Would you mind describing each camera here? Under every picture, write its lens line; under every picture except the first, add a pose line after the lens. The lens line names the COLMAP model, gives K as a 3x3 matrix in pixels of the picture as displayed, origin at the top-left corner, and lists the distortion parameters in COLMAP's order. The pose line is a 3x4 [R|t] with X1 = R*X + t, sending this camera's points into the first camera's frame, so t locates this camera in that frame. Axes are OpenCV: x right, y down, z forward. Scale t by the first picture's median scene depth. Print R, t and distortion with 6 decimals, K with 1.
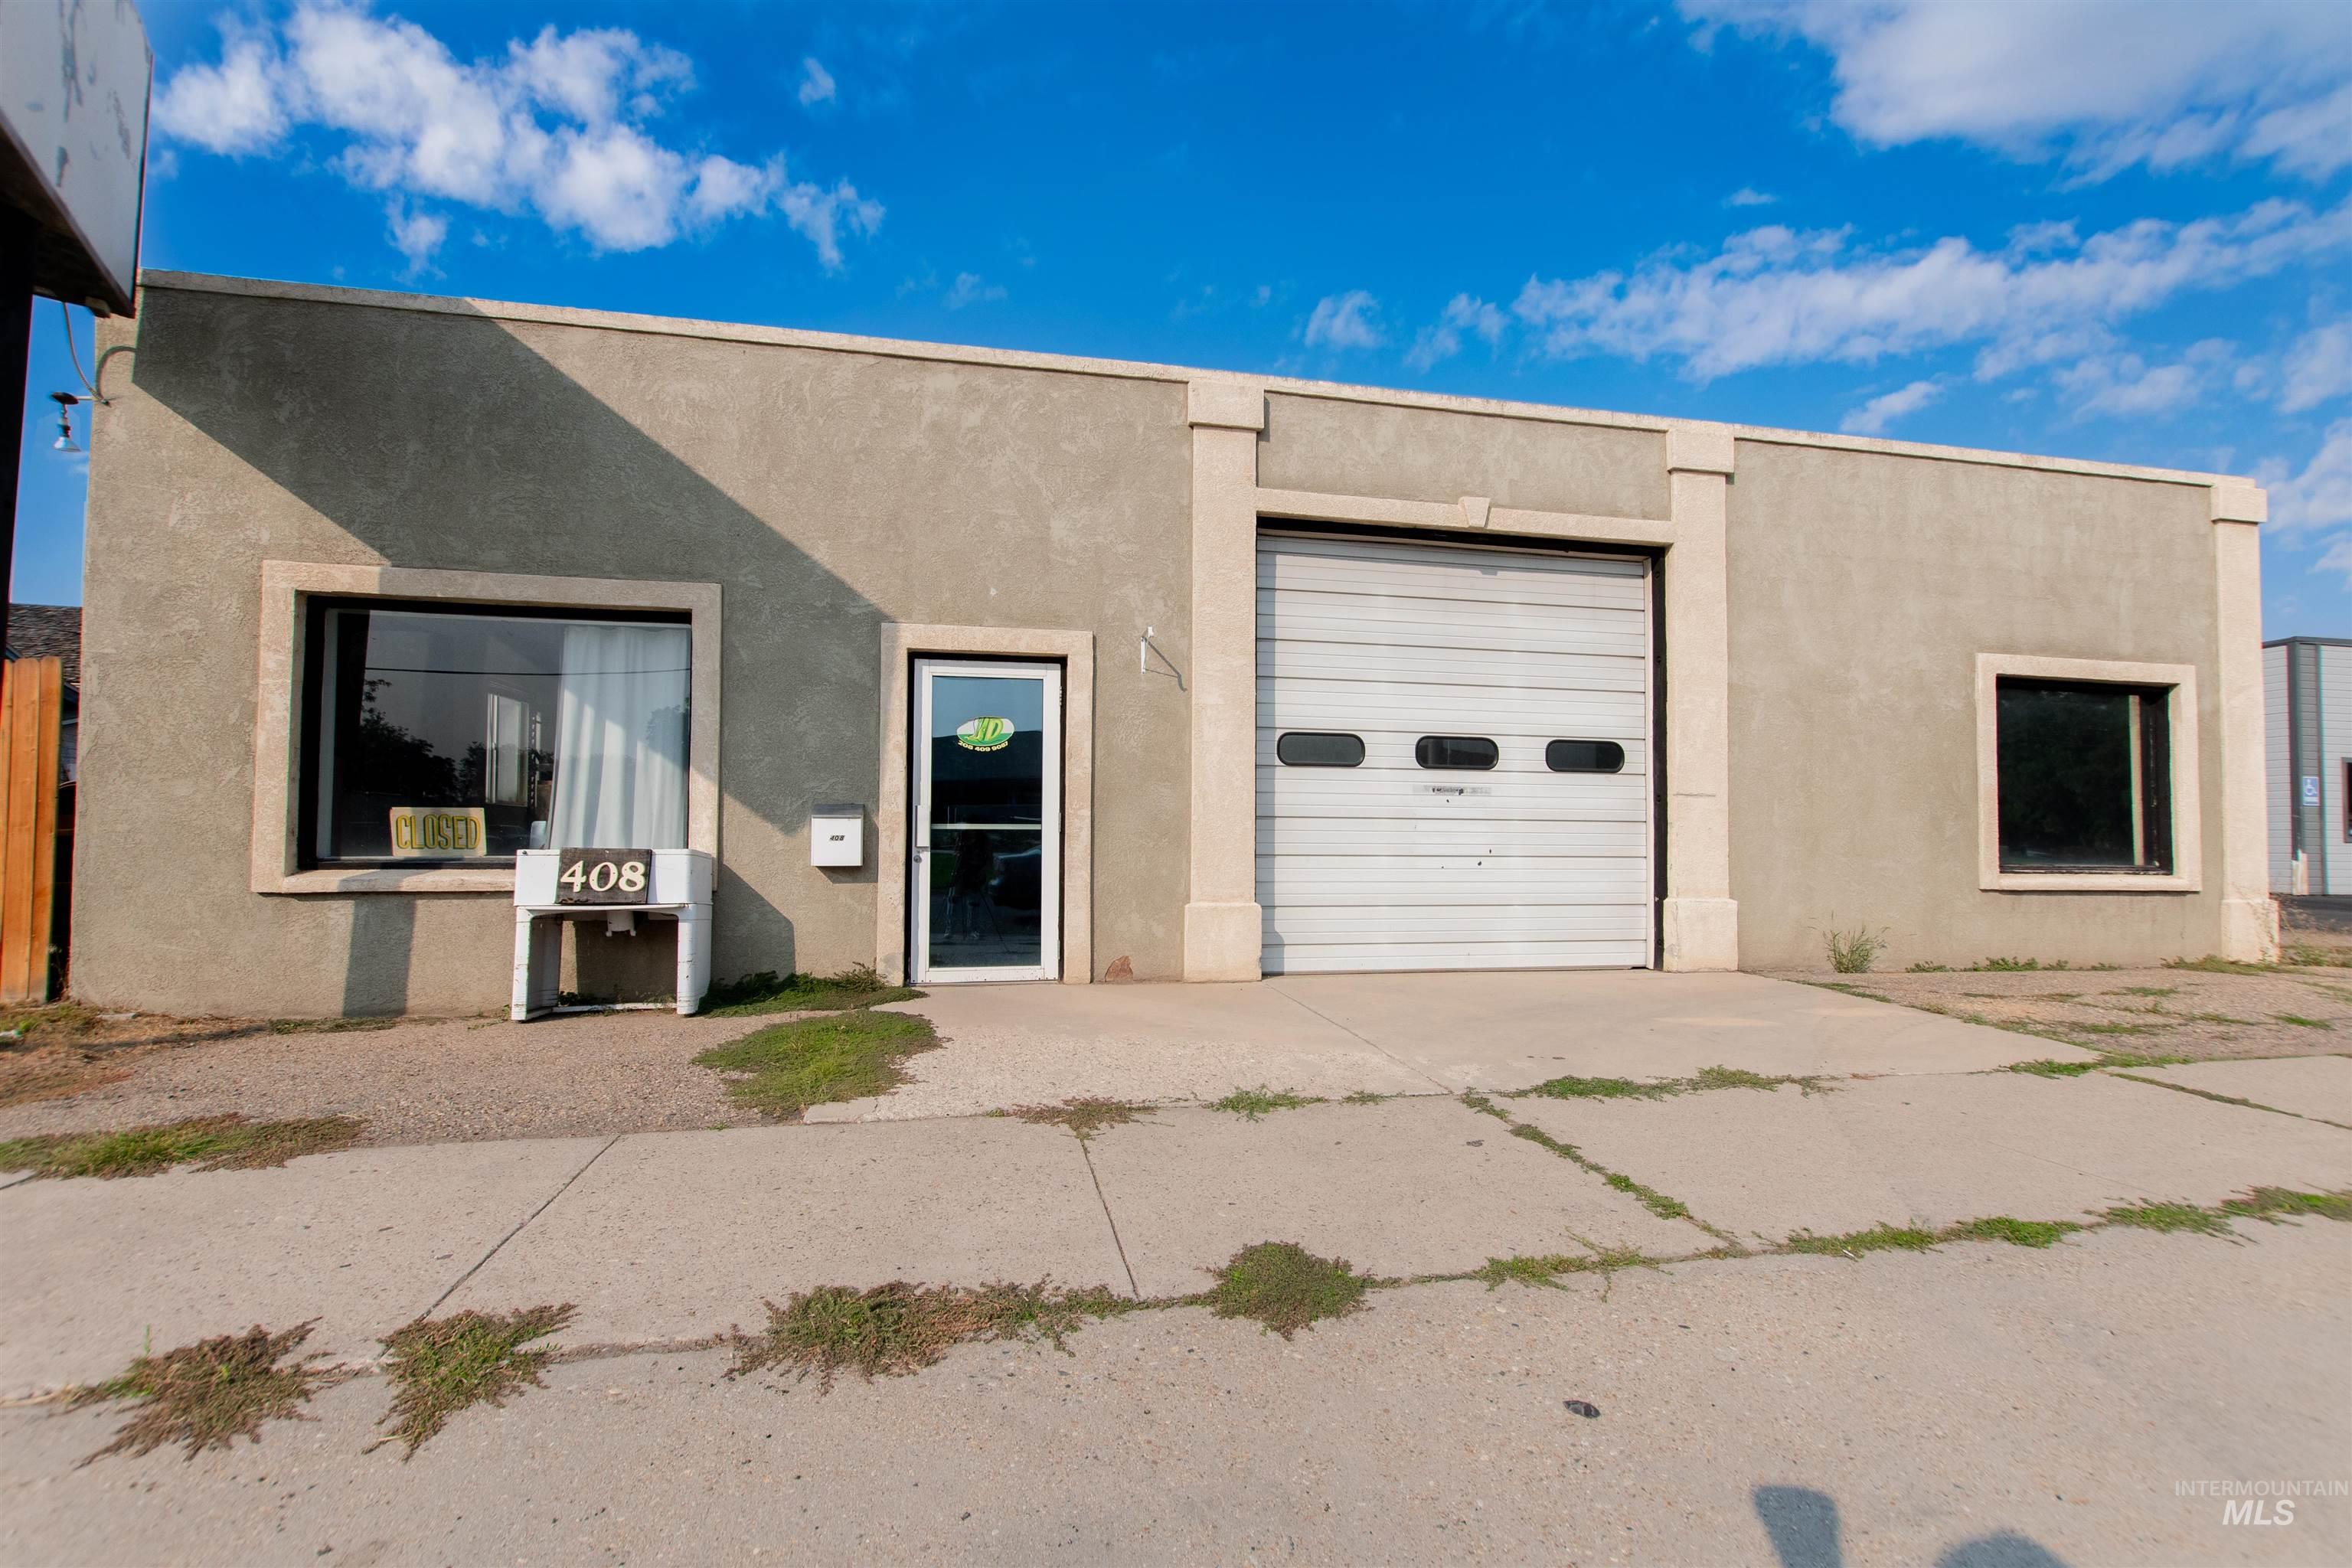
lens RADIAL K [[995.3, 0, 1176.0], [0, 995.3, 784.0], [0, 0, 1]] dist [0.007096, 0.000078]
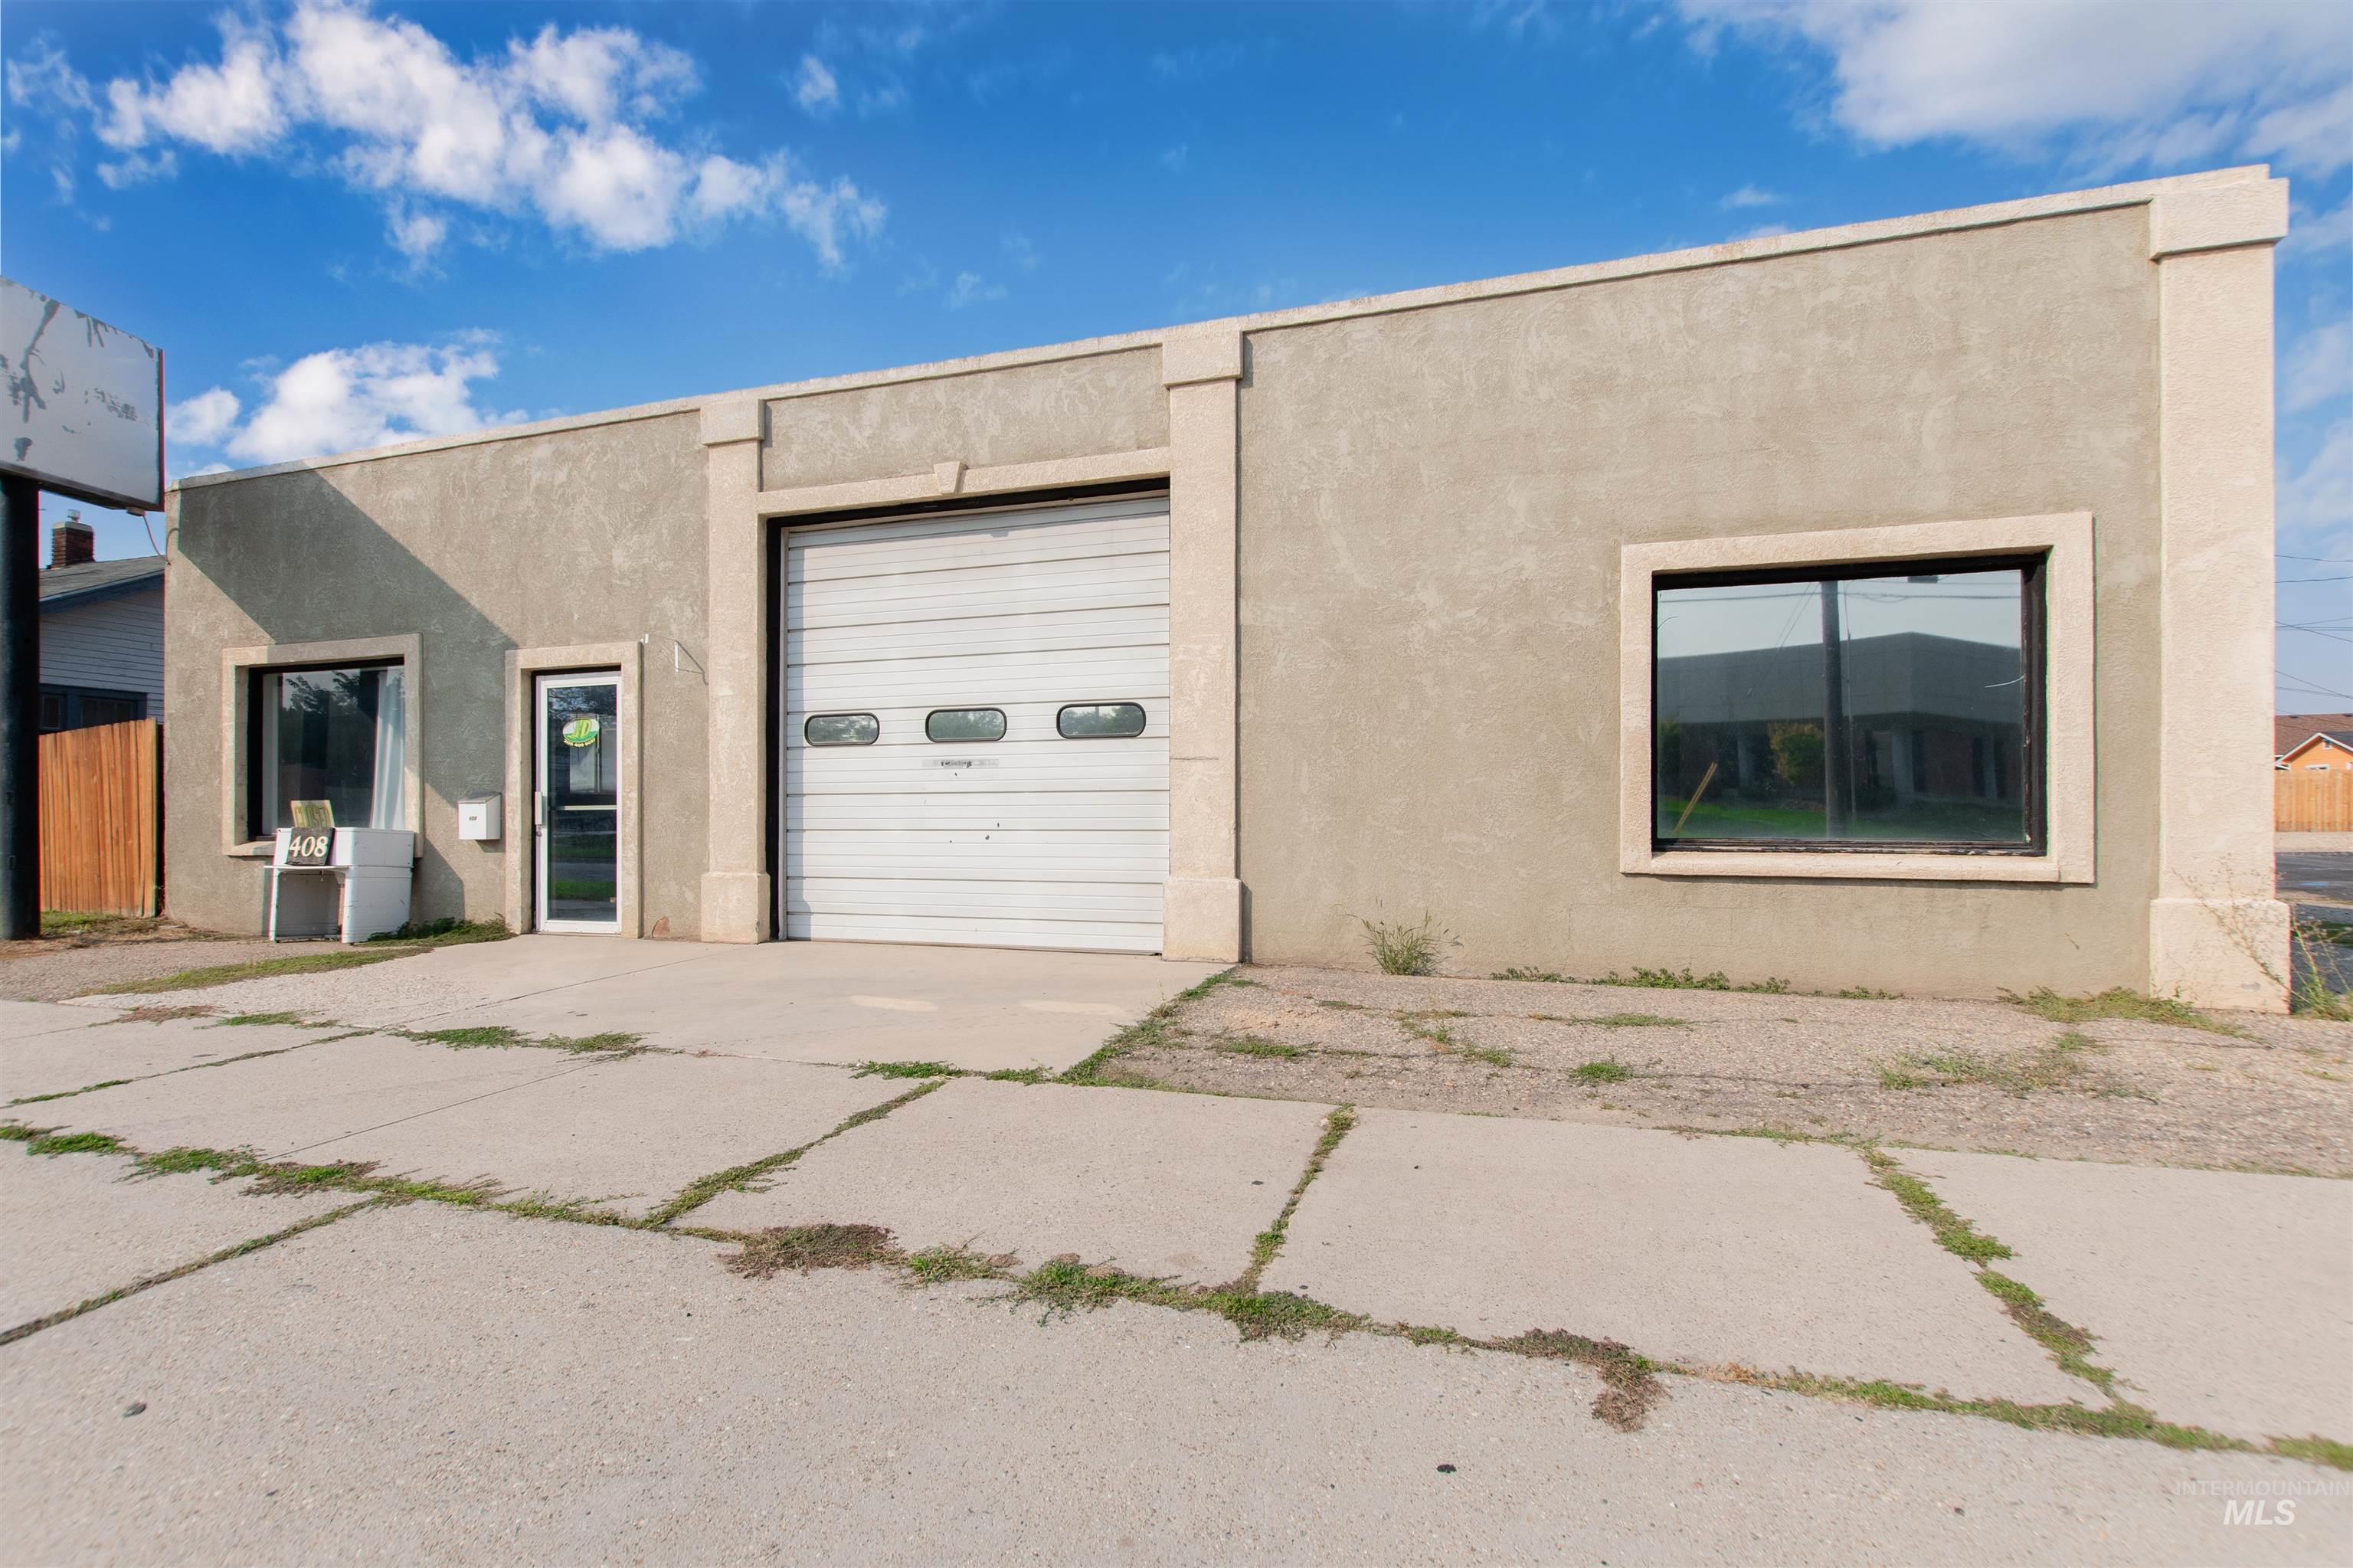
lens RADIAL K [[1031.1, 0, 1176.5], [0, 1031.1, 784.0], [0, 0, 1]] dist [0.009652, -0.000375]
pose [[0.877101, -0.024697, -0.479671, 0.982483], [0.038030, 0.999113, 0.018097, 0.016699], [0.478798, -0.034115, 0.877262, 0.211243]]
